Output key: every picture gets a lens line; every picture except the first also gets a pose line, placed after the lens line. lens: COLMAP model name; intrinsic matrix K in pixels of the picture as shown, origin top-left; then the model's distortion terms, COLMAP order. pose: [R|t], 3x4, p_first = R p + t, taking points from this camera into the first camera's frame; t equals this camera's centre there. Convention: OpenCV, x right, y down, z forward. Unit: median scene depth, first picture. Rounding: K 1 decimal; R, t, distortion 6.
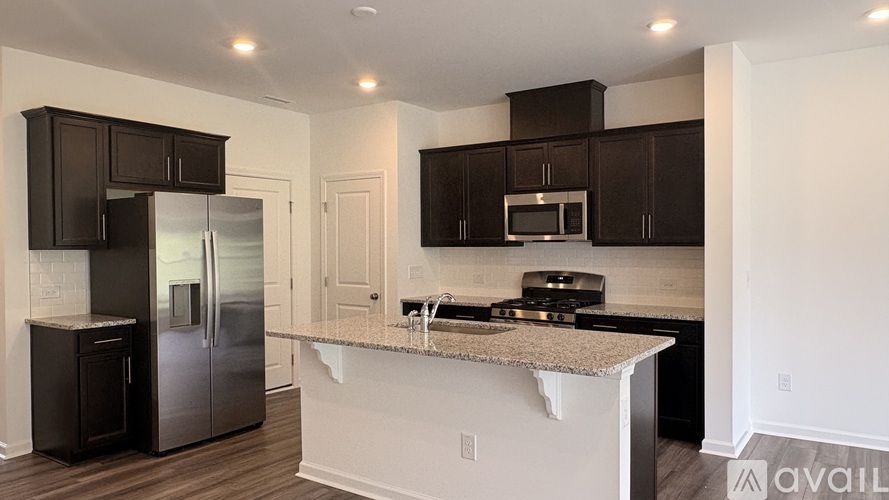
lens RADIAL K [[639.2, 0, 444.5], [0, 639.2, 250.0], [0, 0, 1]] dist [0.001311, -0.001495]
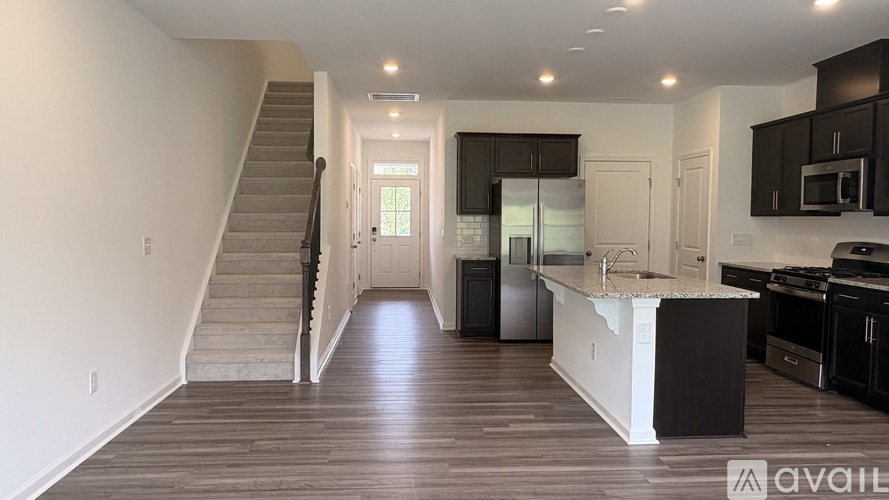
lens RADIAL K [[639.2, 0, 444.5], [0, 639.2, 250.0], [0, 0, 1]] dist [0.001311, -0.001495]
pose [[0.625233, 0.049727, -0.778852, 0.543618], [-0.016495, 0.998587, 0.050515, 0.006624], [0.780264, -0.018736, 0.625170, -0.093389]]
